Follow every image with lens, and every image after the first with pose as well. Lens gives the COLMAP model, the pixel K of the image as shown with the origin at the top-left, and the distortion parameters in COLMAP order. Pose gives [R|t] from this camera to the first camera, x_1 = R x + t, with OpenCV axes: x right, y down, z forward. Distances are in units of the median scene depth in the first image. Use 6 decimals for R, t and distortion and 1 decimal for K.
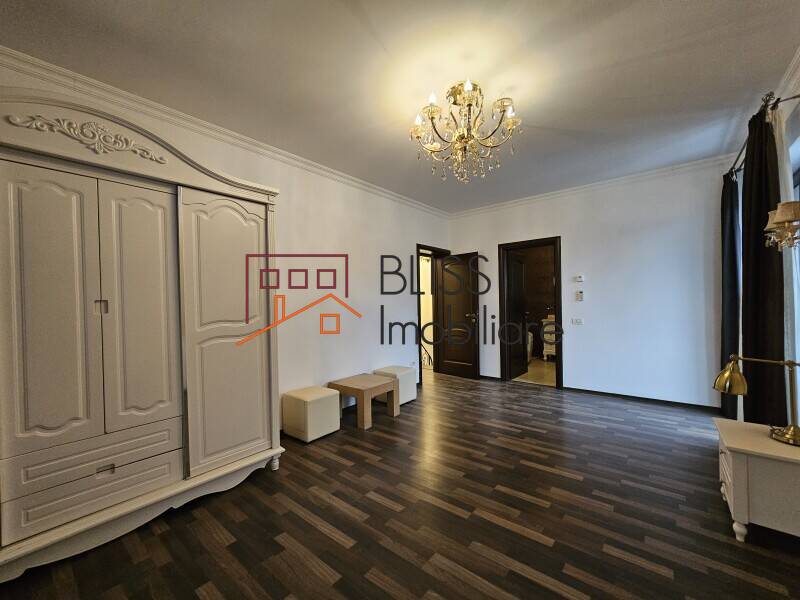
lens RADIAL K [[326.2, 0, 400.6], [0, 326.2, 302.6], [0, 0, 1]] dist [-0.000647, -0.000210]
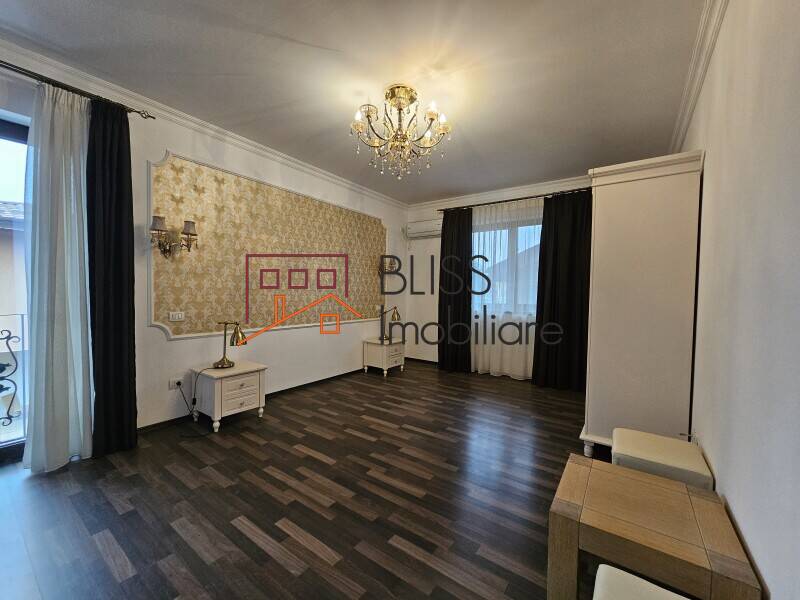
lens RADIAL K [[326.2, 0, 400.6], [0, 326.2, 302.6], [0, 0, 1]] dist [-0.000647, -0.000210]
pose [[-0.997465, 0.005856, -0.070918, 0.287481], [0.003502, 0.999440, 0.033266, 0.014571], [0.071073, 0.032933, -0.996927, 2.211341]]
